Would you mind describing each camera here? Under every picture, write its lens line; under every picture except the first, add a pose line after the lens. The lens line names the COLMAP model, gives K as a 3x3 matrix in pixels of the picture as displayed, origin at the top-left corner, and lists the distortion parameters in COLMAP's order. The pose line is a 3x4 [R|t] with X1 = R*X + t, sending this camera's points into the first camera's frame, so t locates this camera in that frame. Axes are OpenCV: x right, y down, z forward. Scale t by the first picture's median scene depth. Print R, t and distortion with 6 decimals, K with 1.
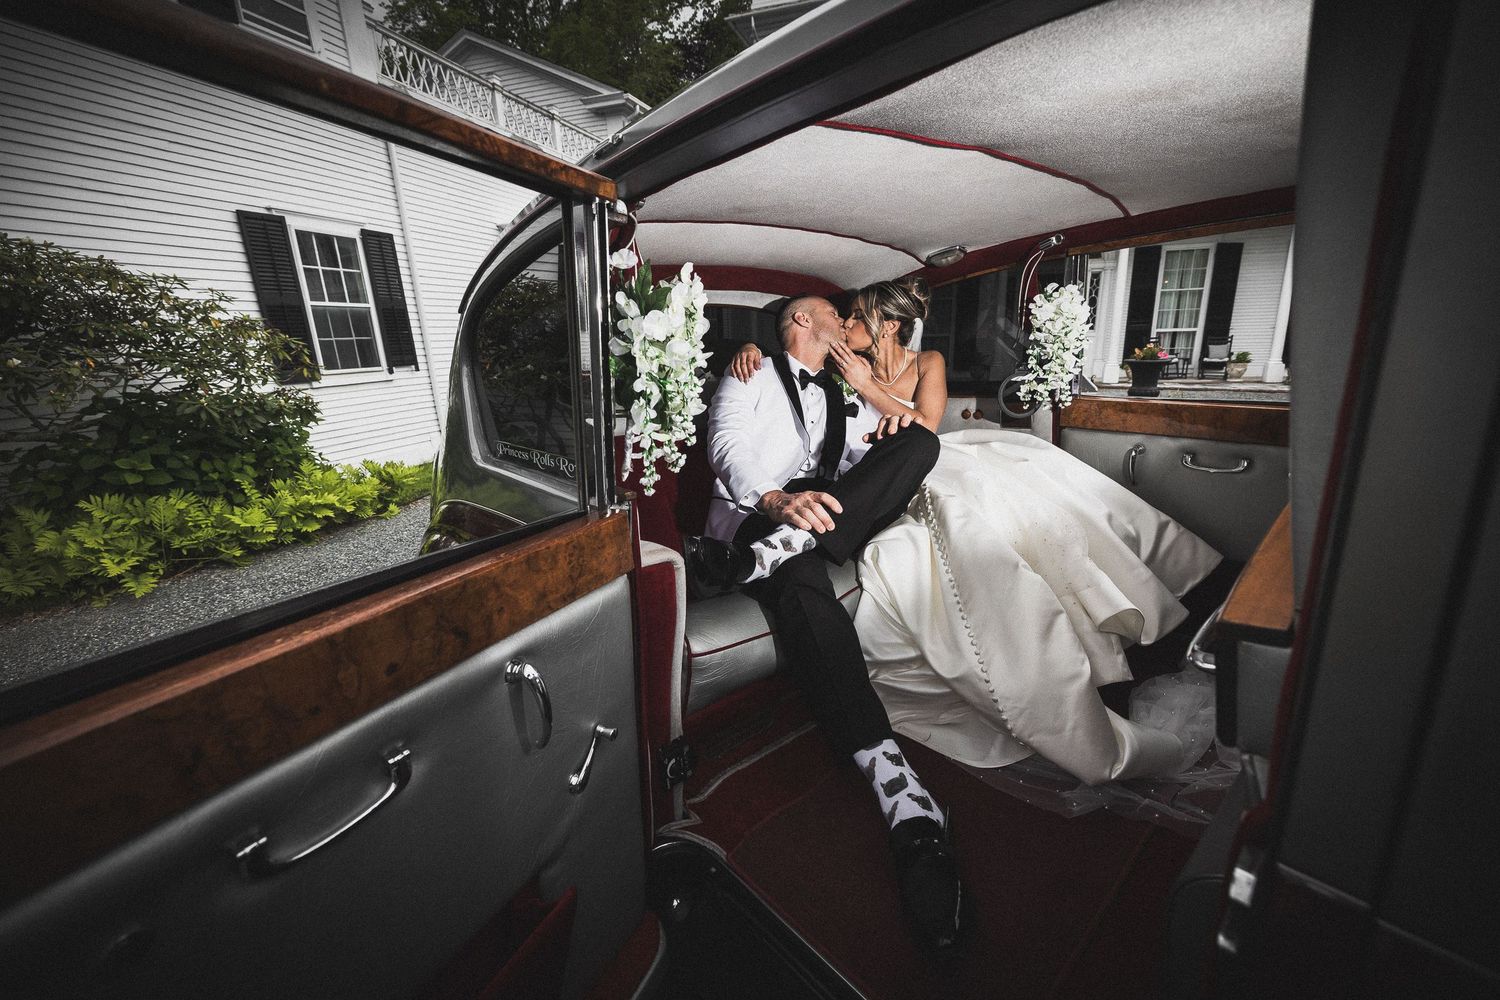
lens RADIAL K [[628.8, 0, 750.0], [0, 628.8, 500.0], [0, 0, 1]] dist [-0.000483, 0.000077]
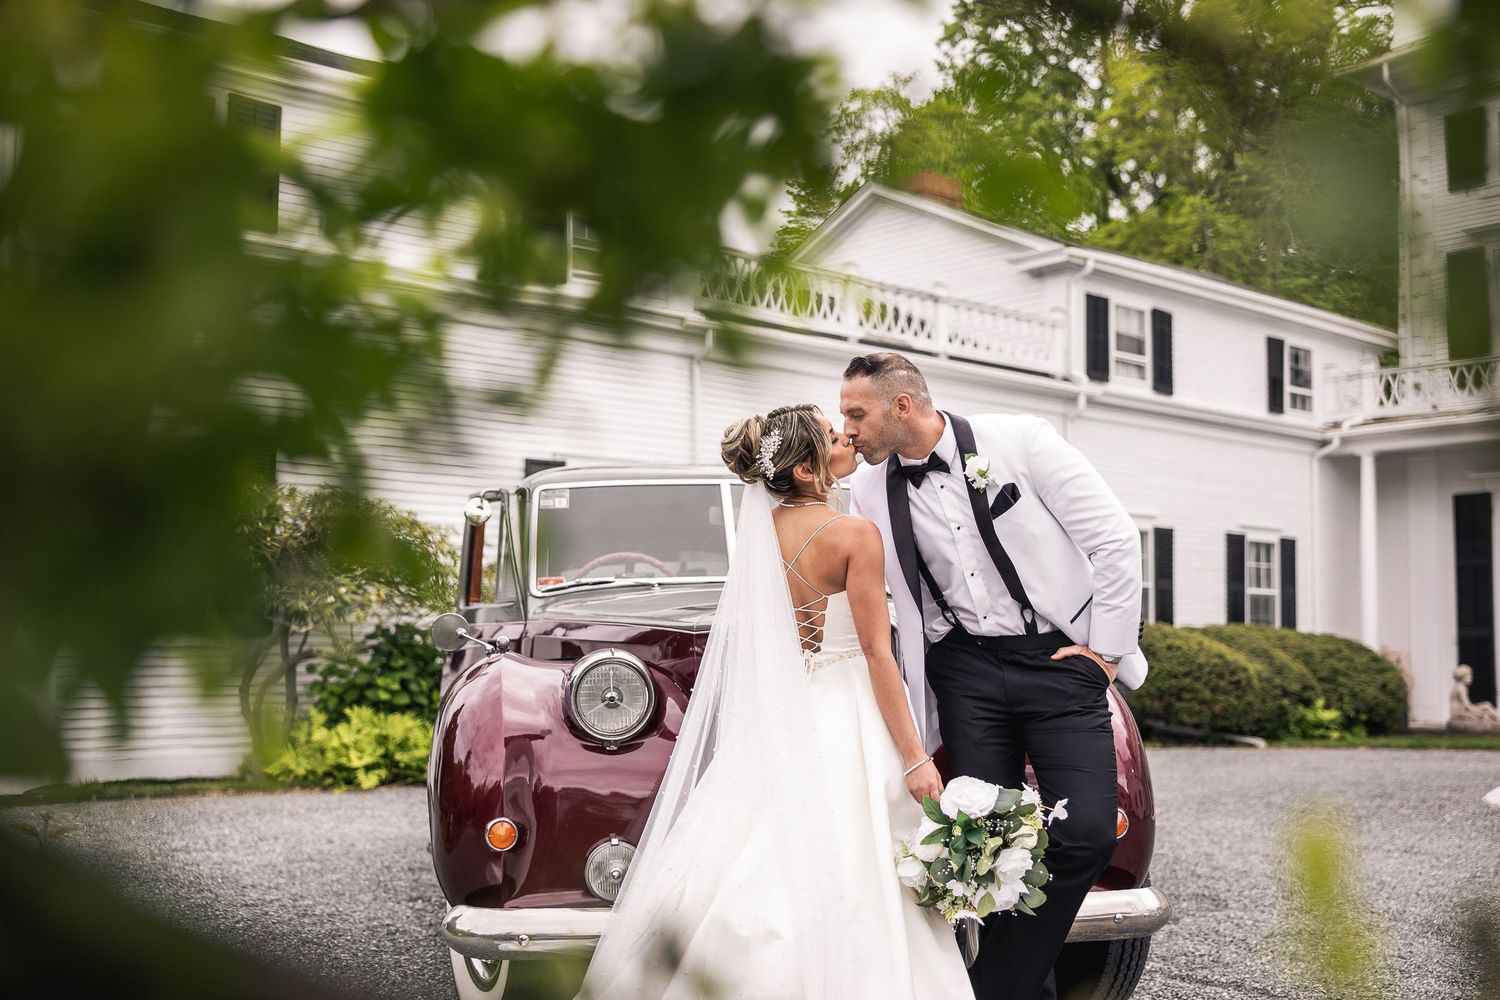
lens RADIAL K [[1606.8, 0, 748.1], [0, 1606.8, 472.5], [0, 0, 1]] dist [-0.012294, 0.008090]
pose [[0.846397, -0.011619, -0.532425, 0.755053], [-0.175022, 0.938159, -0.298706, 0.227373], [0.502970, 0.346010, 0.792022, -0.743222]]
